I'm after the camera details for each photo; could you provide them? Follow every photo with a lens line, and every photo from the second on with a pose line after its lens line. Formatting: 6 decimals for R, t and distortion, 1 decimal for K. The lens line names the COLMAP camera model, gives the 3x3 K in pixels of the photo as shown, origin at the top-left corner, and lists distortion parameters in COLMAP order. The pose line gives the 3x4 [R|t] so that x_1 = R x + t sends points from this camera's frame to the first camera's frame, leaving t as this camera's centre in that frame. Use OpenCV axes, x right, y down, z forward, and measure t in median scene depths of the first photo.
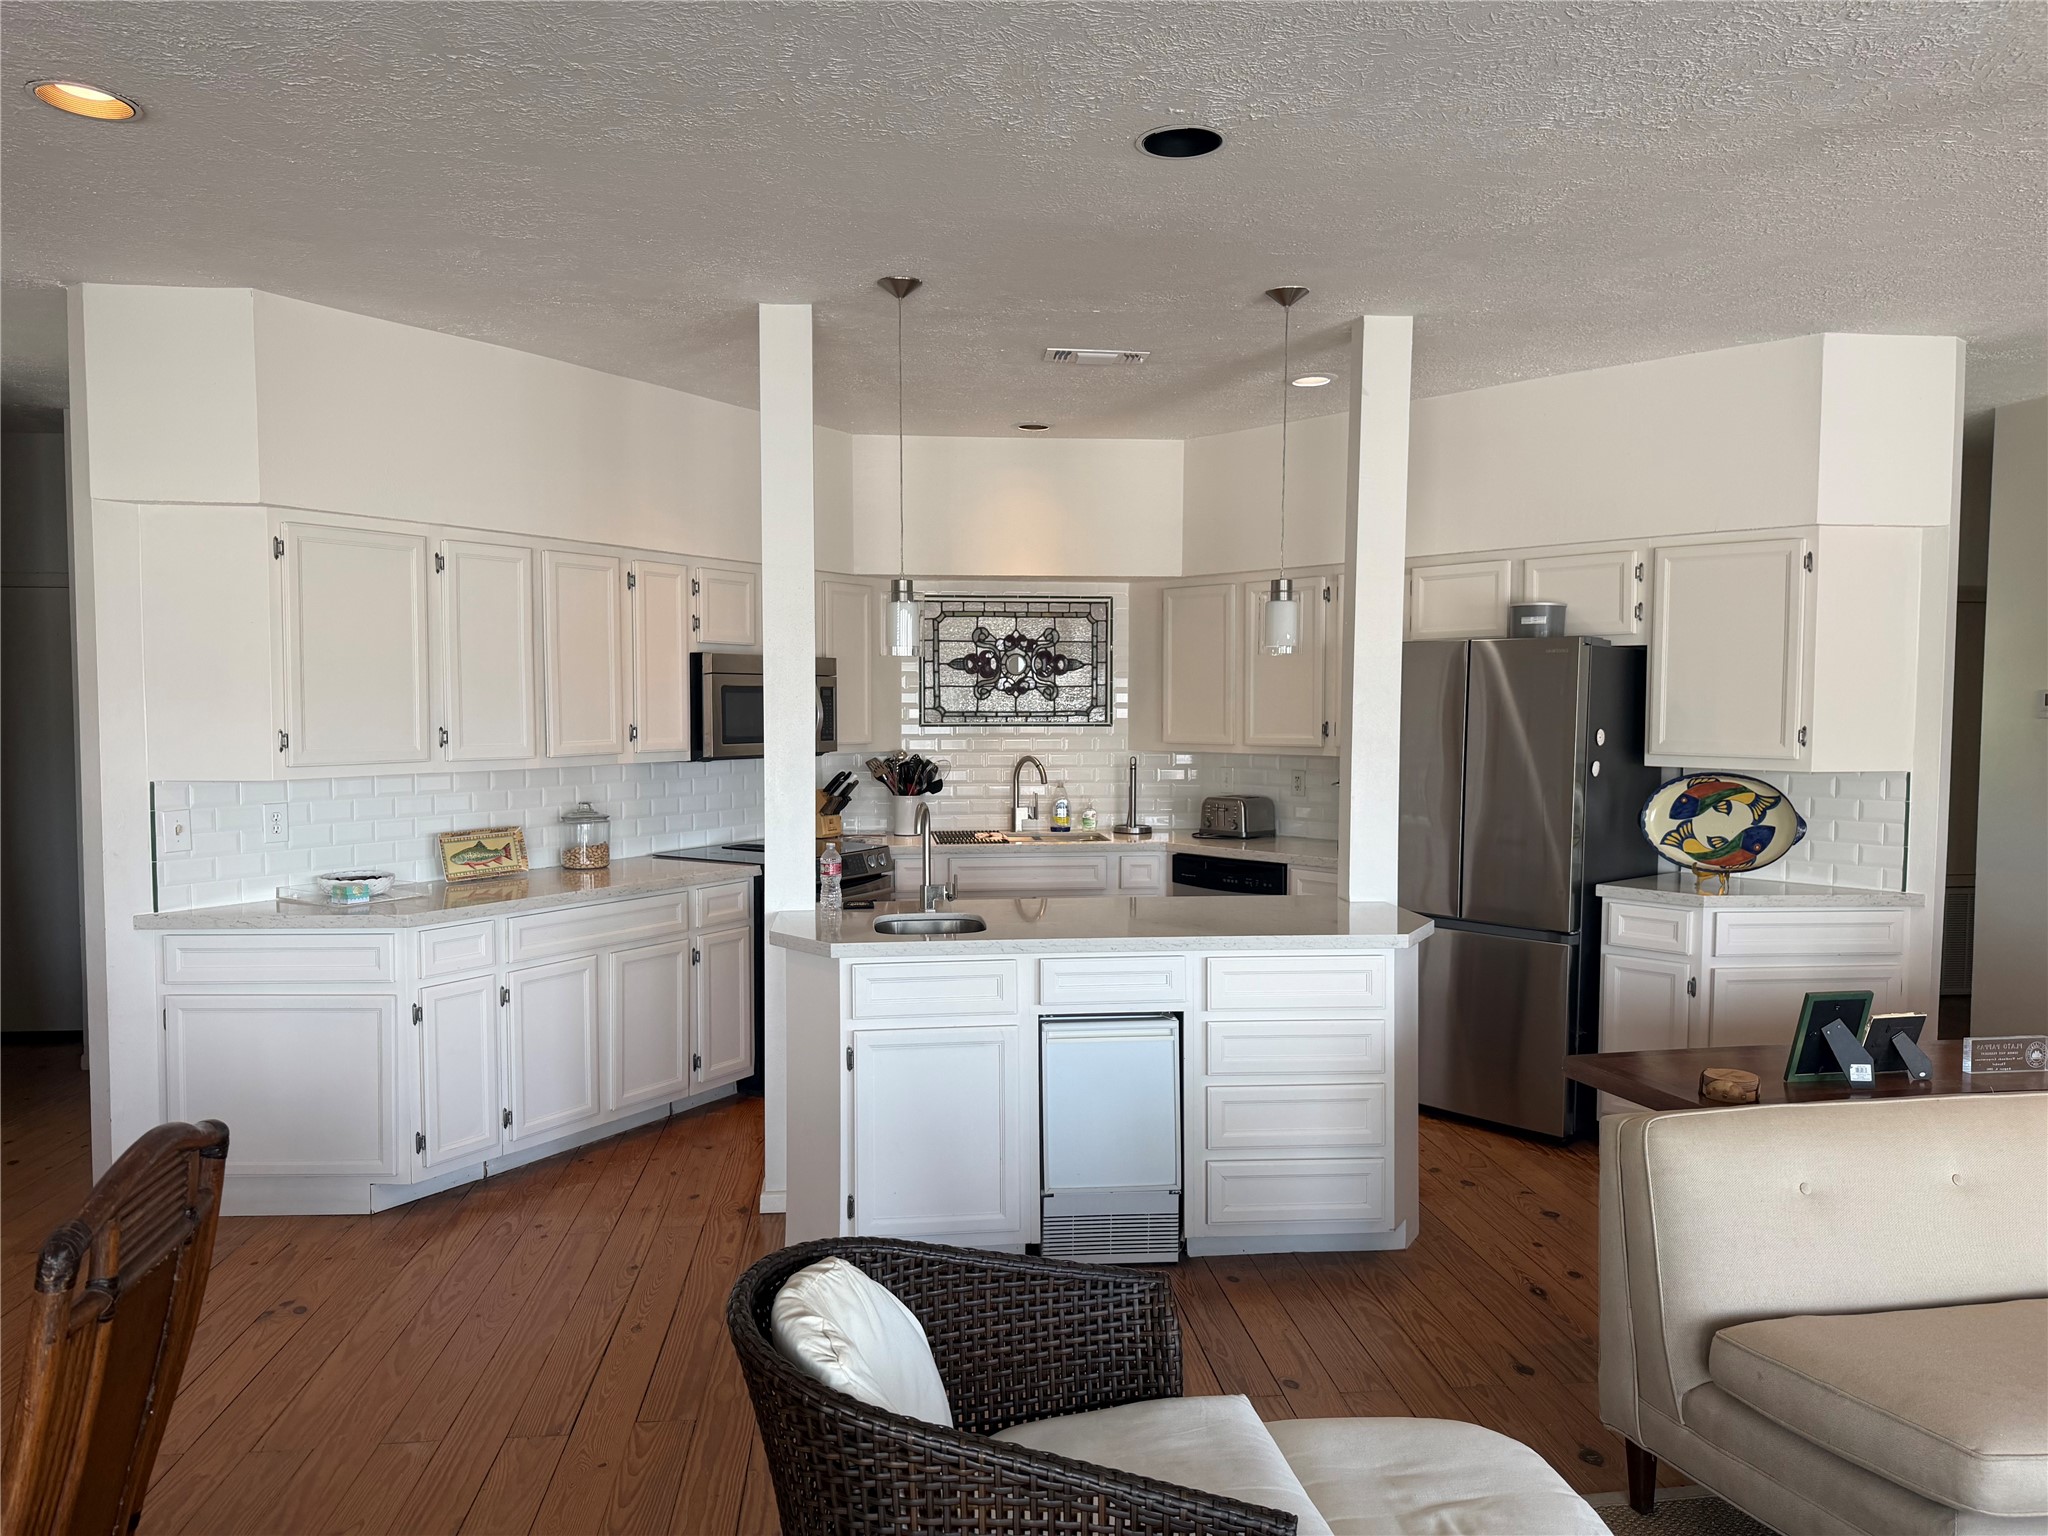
lens RADIAL K [[1434.7, 0, 1040.5], [0, 1434.7, 770.0], [0, 0, 1]] dist [0.028546, -0.043763]
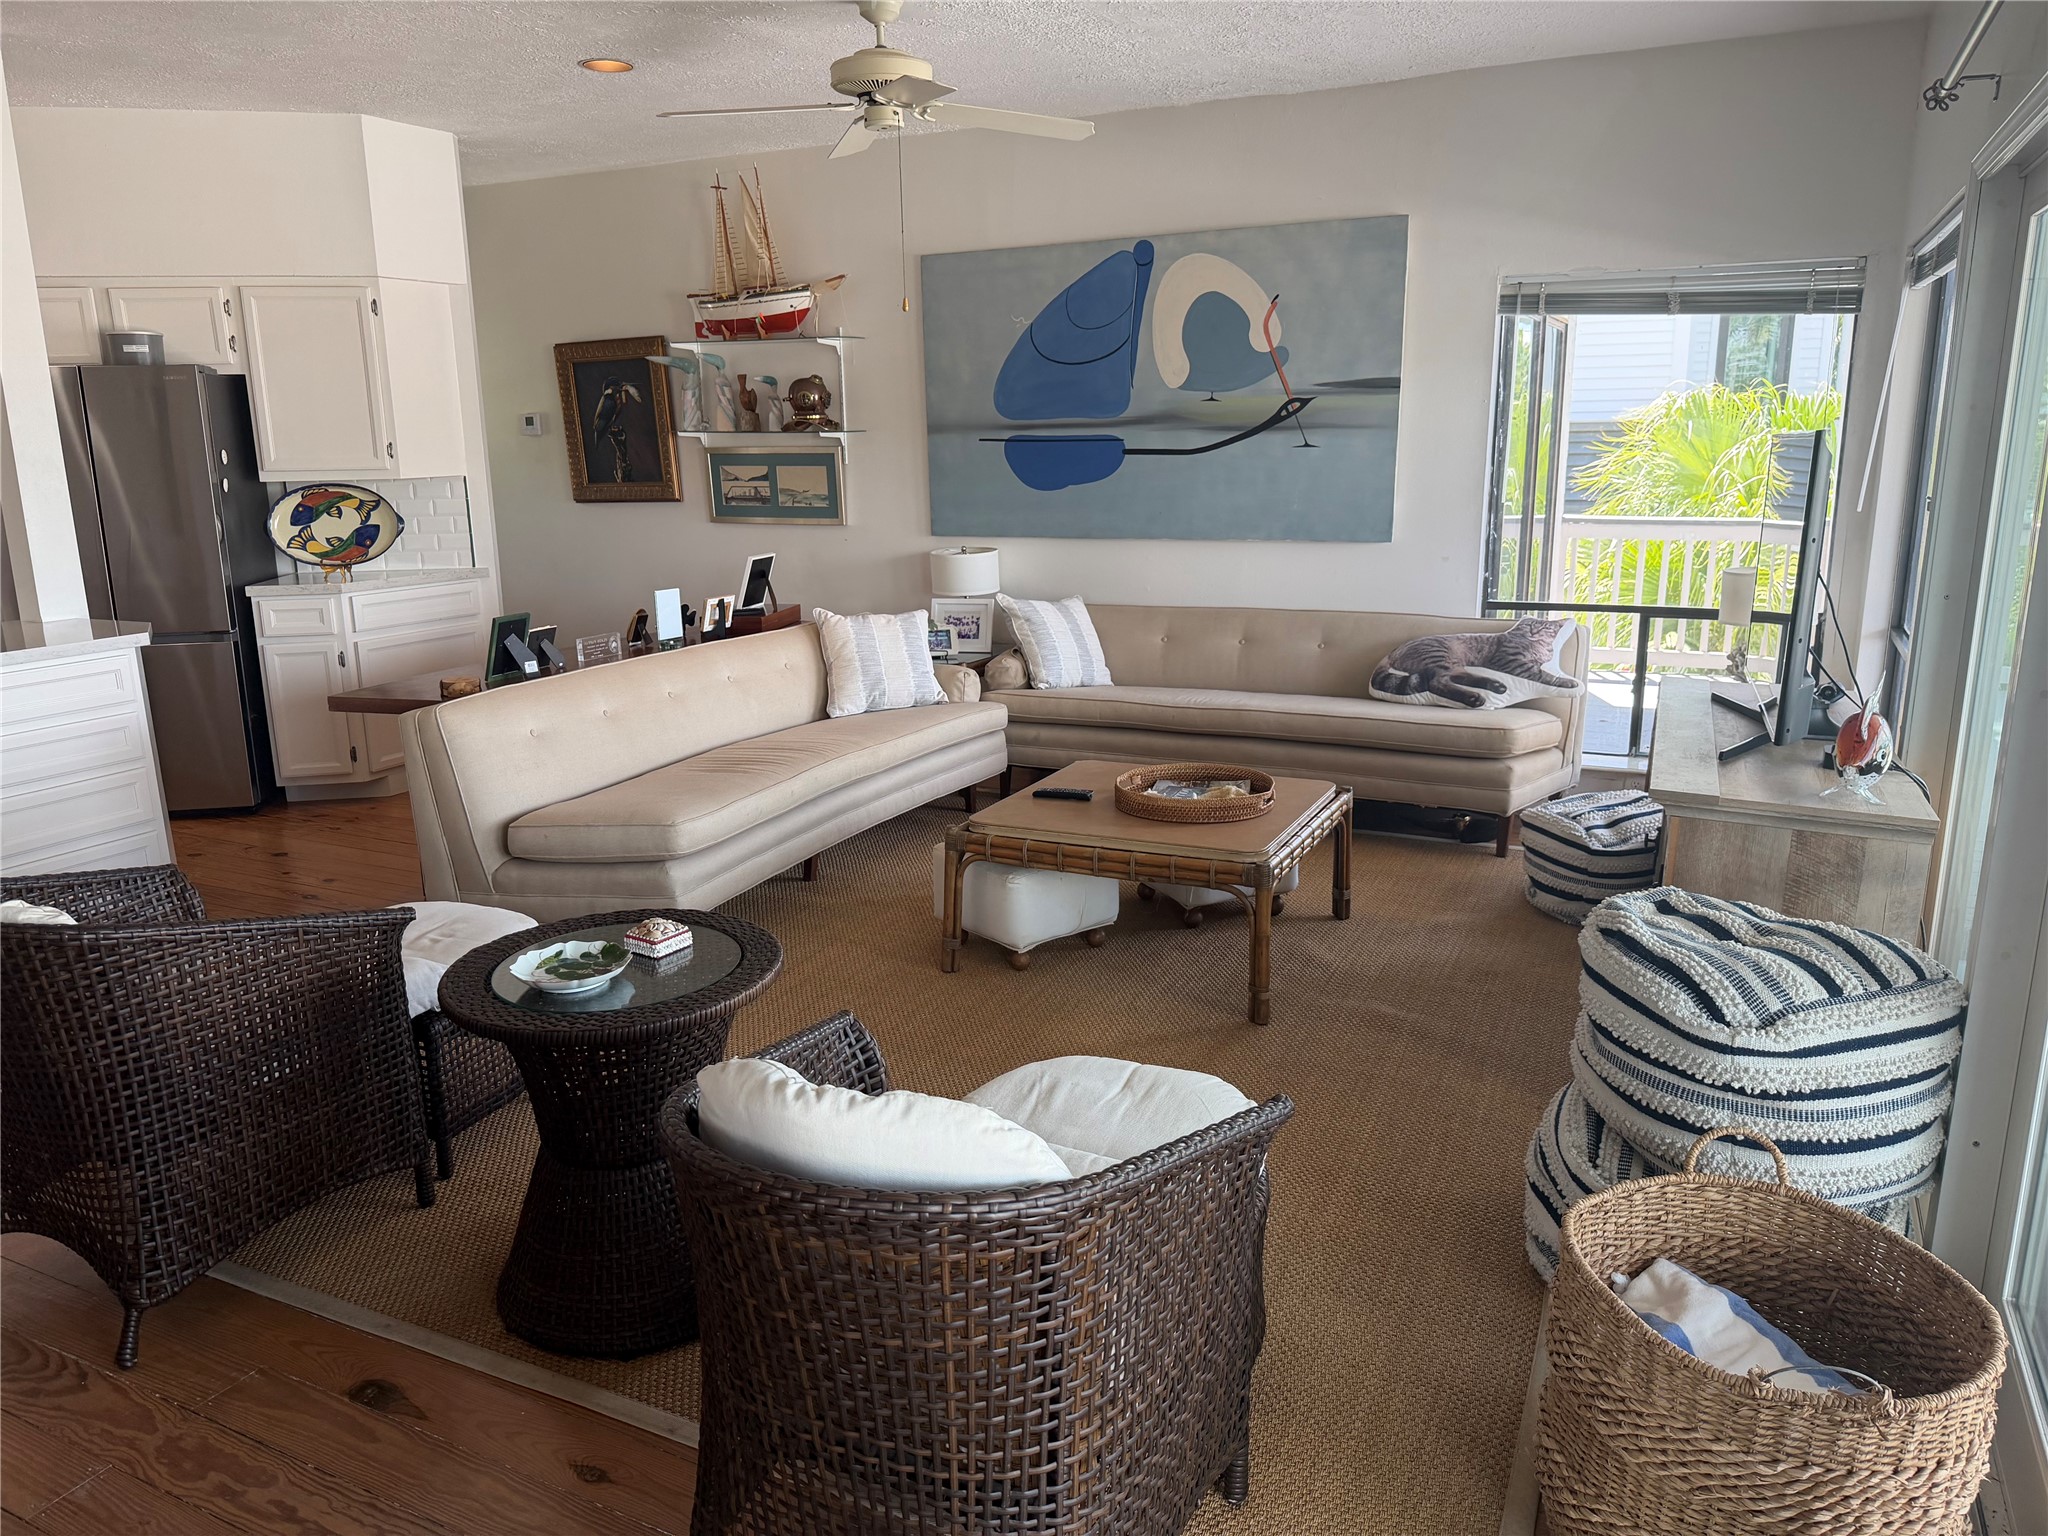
lens RADIAL K [[1434.7, 0, 1022.6], [0, 1434.7, 764.1], [0, 0, 1]] dist [0.028546, -0.043763]
pose [[0.534913, -0.205932, 0.819427, -0.364075], [0.063233, 0.976880, 0.204223, 0.030730], [-0.842538, -0.057427, 0.535568, -0.219046]]
